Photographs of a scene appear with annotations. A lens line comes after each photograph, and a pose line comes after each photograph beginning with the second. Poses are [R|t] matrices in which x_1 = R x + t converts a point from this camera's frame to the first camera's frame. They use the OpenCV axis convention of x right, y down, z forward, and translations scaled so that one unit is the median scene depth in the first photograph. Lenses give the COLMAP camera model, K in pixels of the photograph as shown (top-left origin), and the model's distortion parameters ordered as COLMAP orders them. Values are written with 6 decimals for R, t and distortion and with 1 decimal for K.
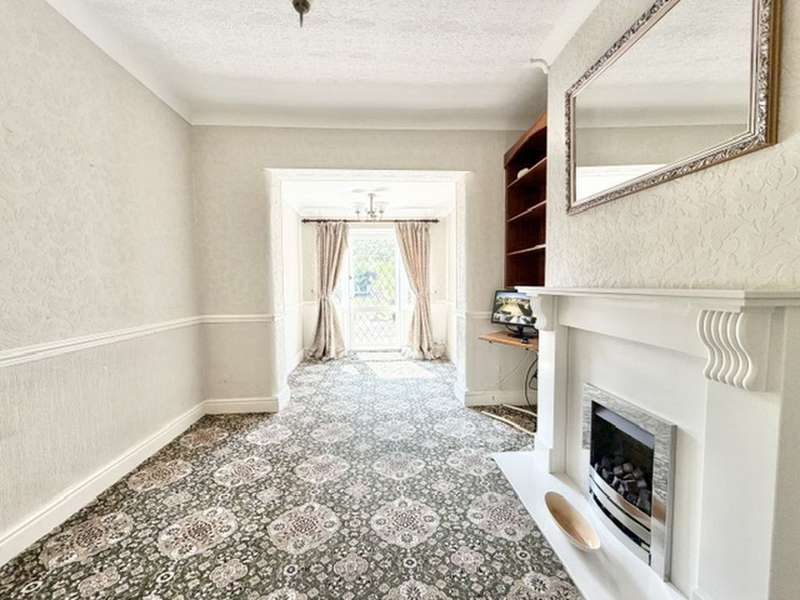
lens RADIAL K [[320.1, 0, 400.4], [0, 320.1, 297.2], [0, 0, 1]] dist [0.003148, 0.000429]
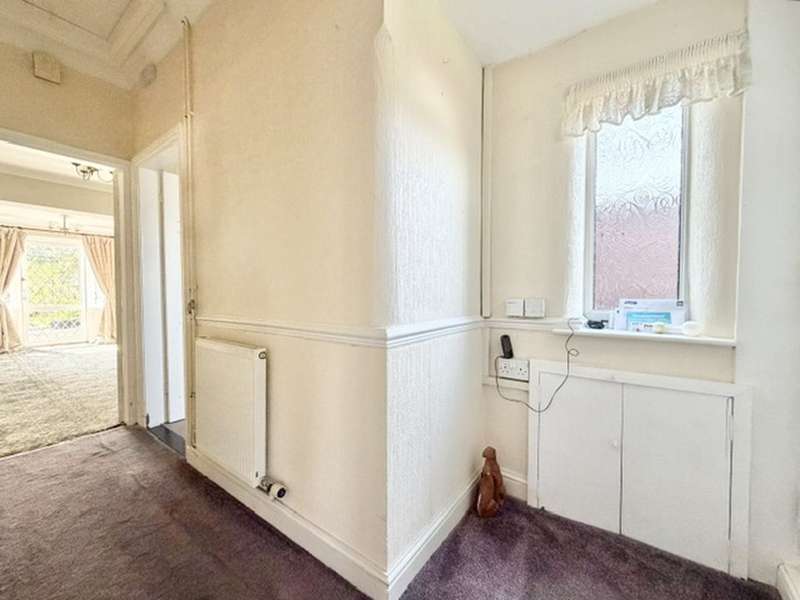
lens RADIAL K [[320.1, 0, 401.3], [0, 320.1, 300.9], [0, 0, 1]] dist [0.003148, 0.000429]
pose [[0.640809, -0.018006, 0.767489, -0.339094], [0.027338, 0.999626, 0.000626, 0.092714], [-0.767214, 0.020580, 0.641061, -1.350576]]
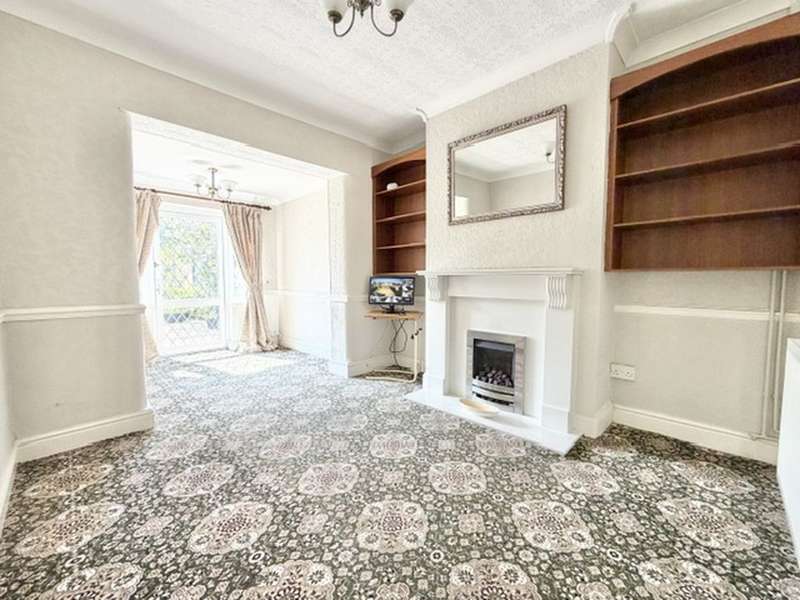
lens RADIAL K [[320.1, 0, 405.6], [0, 320.1, 299.3], [0, 0, 1]] dist [0.003148, 0.000429]
pose [[0.748680, -0.036760, 0.661911, -0.437854], [0.022631, 0.999297, 0.029899, 0.031382], [-0.662545, -0.007405, 0.748986, -0.008488]]
